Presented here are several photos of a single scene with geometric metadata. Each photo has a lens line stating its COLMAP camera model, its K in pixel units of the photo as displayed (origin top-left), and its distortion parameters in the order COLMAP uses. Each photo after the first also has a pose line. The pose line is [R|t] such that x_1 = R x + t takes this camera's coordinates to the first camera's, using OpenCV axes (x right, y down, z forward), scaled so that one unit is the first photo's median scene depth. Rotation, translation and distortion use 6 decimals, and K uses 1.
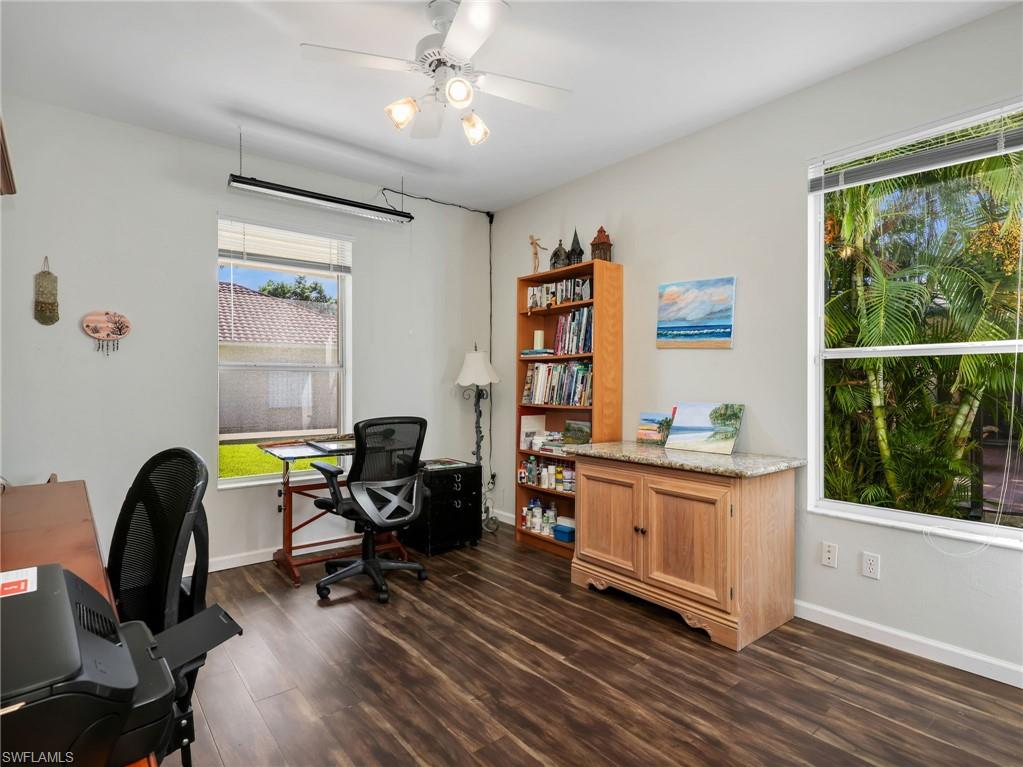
lens RADIAL K [[537.2, 0, 511.3], [0, 537.2, 382.6], [0, 0, 1]] dist [-0.004733, -0.000127]
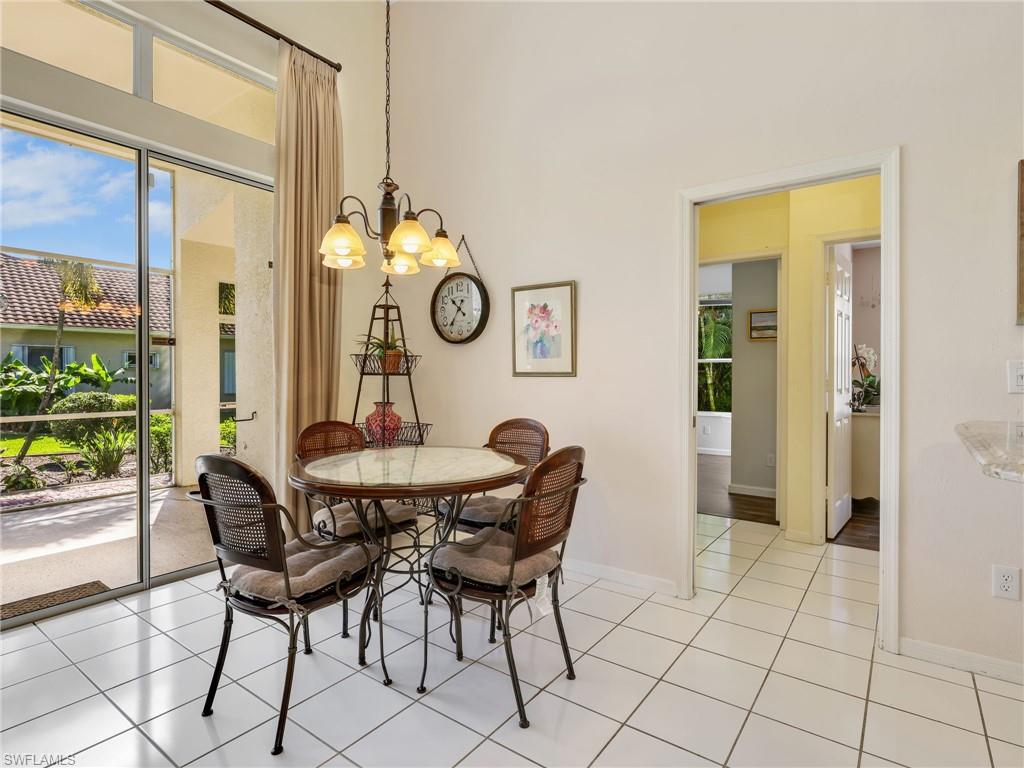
lens RADIAL K [[537.7, 0, 515.6], [0, 537.7, 378.5], [0, 0, 1]] dist [-0.004733, -0.000127]
pose [[0.968215, -0.002049, 0.250113, -0.501365], [0.000656, 0.999984, 0.005656, 0.013662], [-0.250120, -0.005312, 0.968200, -0.733282]]
